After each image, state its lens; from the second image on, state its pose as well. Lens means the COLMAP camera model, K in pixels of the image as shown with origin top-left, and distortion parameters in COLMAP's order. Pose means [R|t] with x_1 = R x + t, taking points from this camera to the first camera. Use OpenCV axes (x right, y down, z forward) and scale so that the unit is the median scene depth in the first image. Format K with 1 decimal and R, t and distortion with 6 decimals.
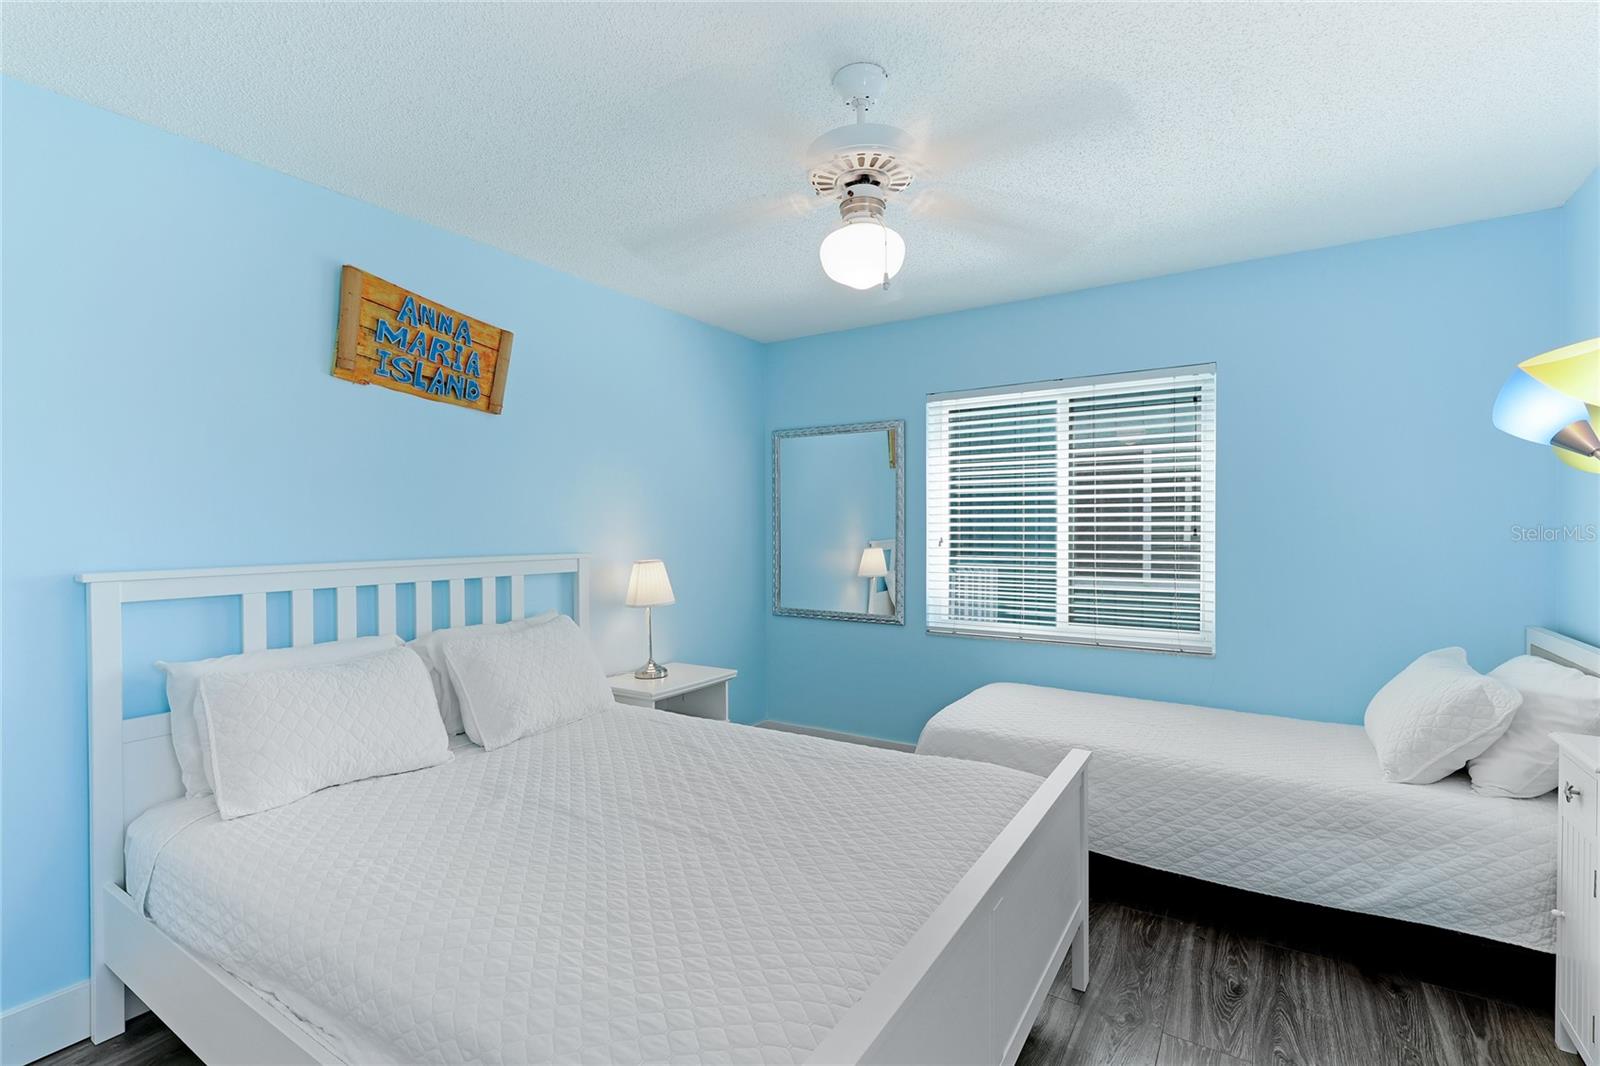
lens RADIAL K [[720.5, 0, 792.6], [0, 720.5, 522.1], [0, 0, 1]] dist [-0.000275, 0.000116]
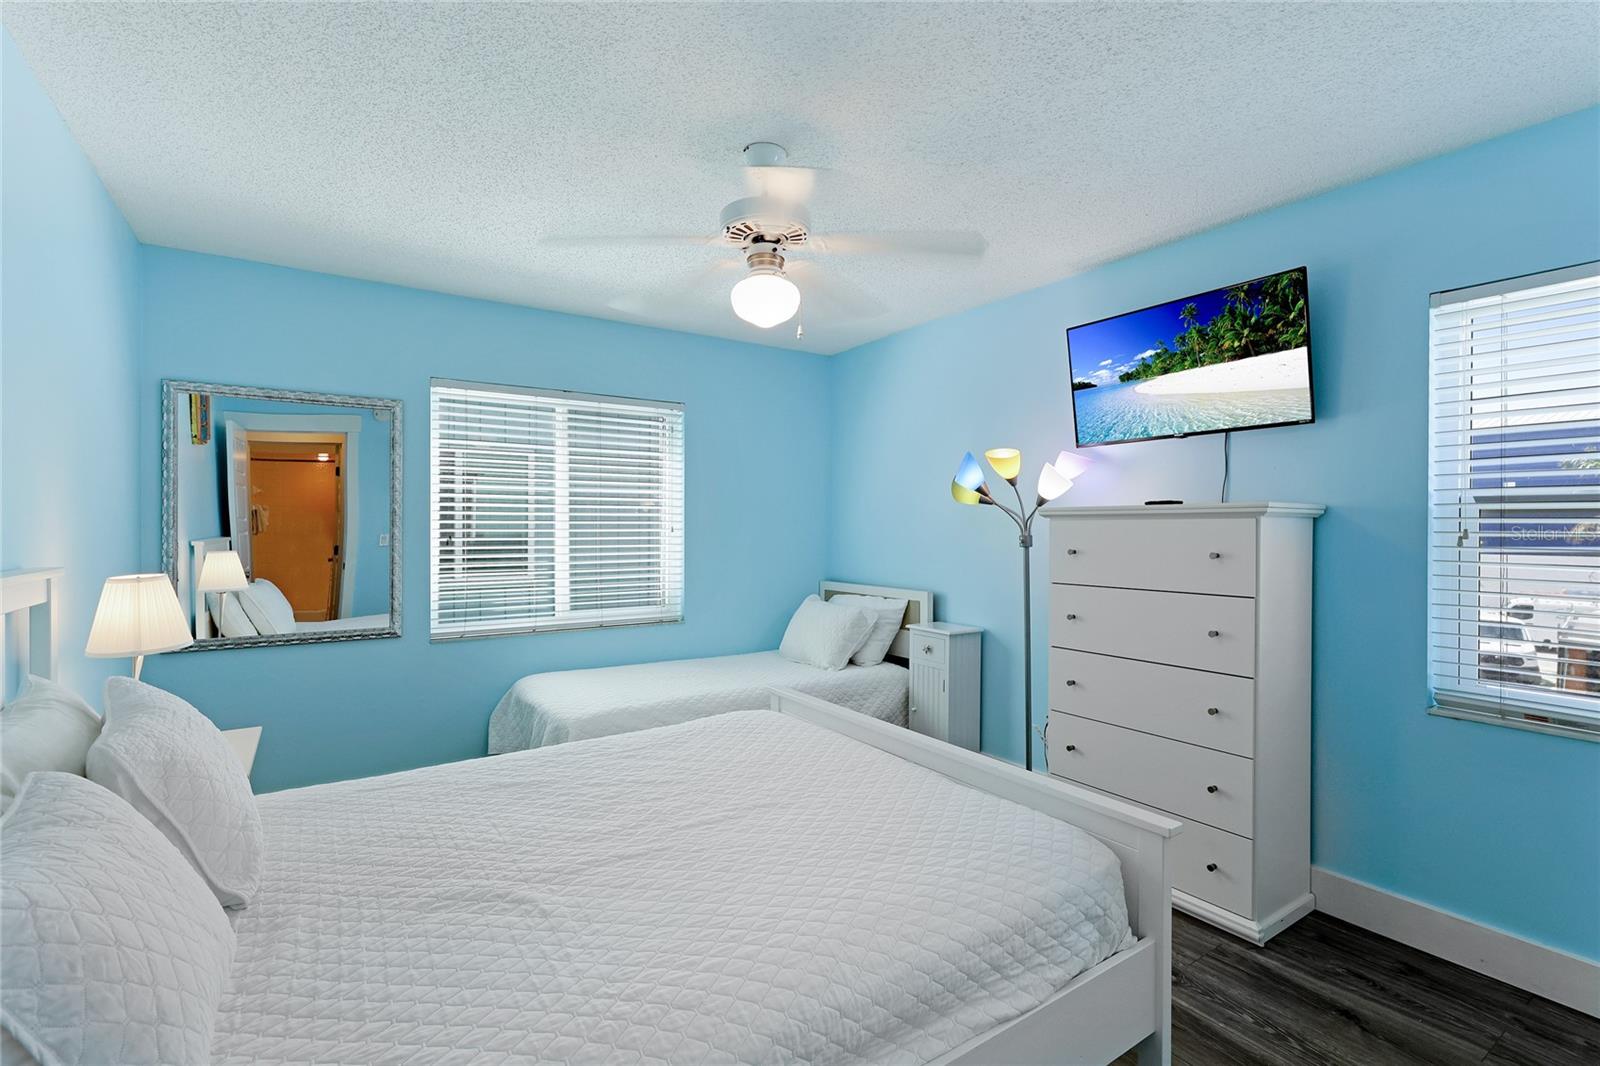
lens RADIAL K [[728.6, 0, 797.7], [0, 728.6, 526.3], [0, 0, 1]] dist [0.001338, 0.000348]
pose [[0.391999, 0.002362, 0.919963, -0.677028], [-0.013266, 0.999907, 0.003085, 0.001232], [-0.919870, -0.013413, 0.391994, 0.308295]]
